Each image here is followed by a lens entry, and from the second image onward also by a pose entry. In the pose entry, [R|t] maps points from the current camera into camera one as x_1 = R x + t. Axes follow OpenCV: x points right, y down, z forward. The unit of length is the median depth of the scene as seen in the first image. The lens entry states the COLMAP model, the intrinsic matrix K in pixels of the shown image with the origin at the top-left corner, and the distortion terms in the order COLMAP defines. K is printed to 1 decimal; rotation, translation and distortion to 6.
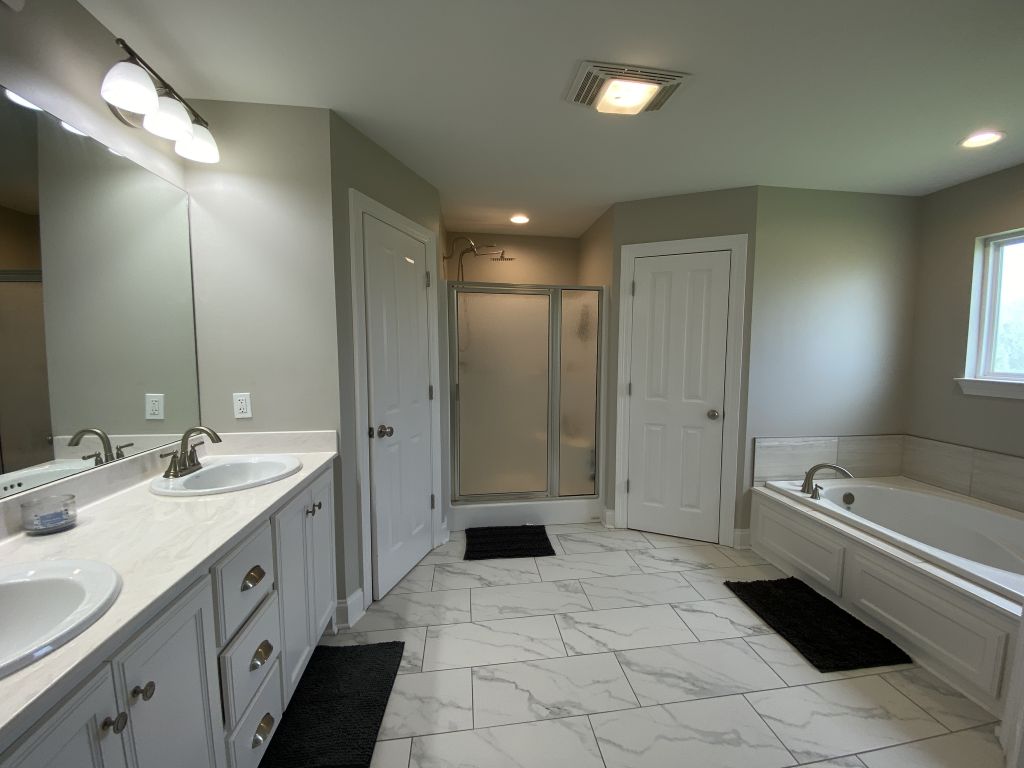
lens RADIAL K [[419.3, 0, 510.6], [0, 419.3, 386.4], [0, 0, 1]] dist [0.016472, -0.019386]
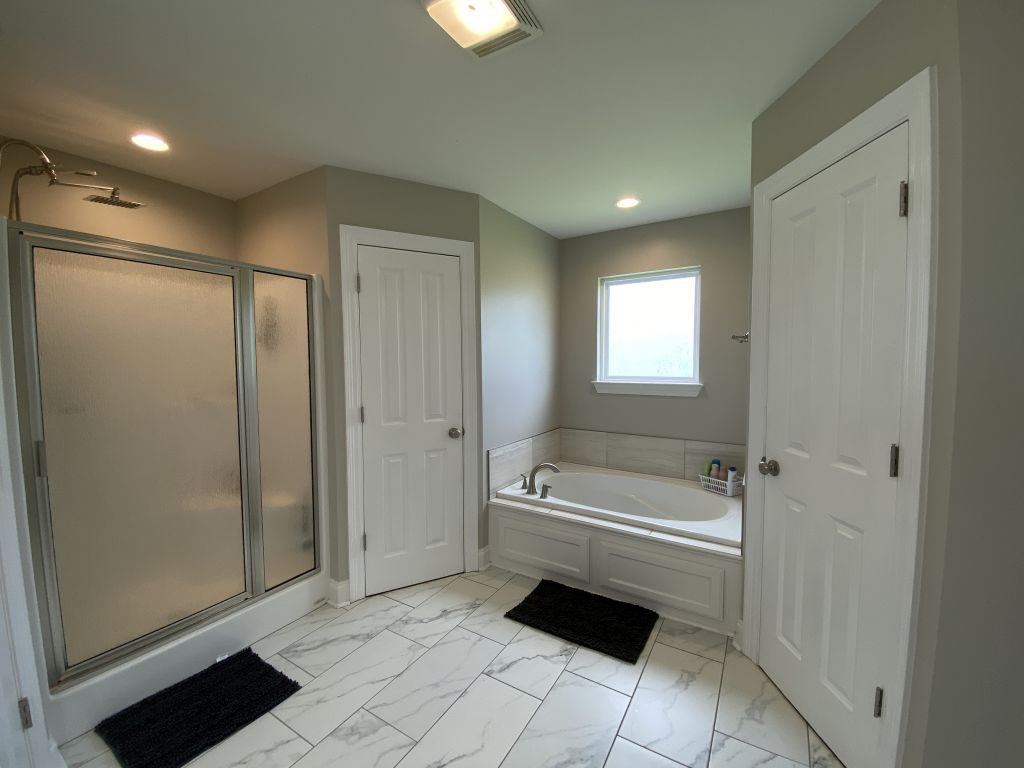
lens RADIAL K [[434.9, 0, 489.7], [0, 434.9, 382.5], [0, 0, 1]] dist [0.026530, -0.034828]
pose [[0.632629, -0.047280, 0.773010, -0.195999], [0.073252, 0.997313, 0.001050, -0.037690], [-0.770983, 0.055960, 0.634393, 0.339018]]
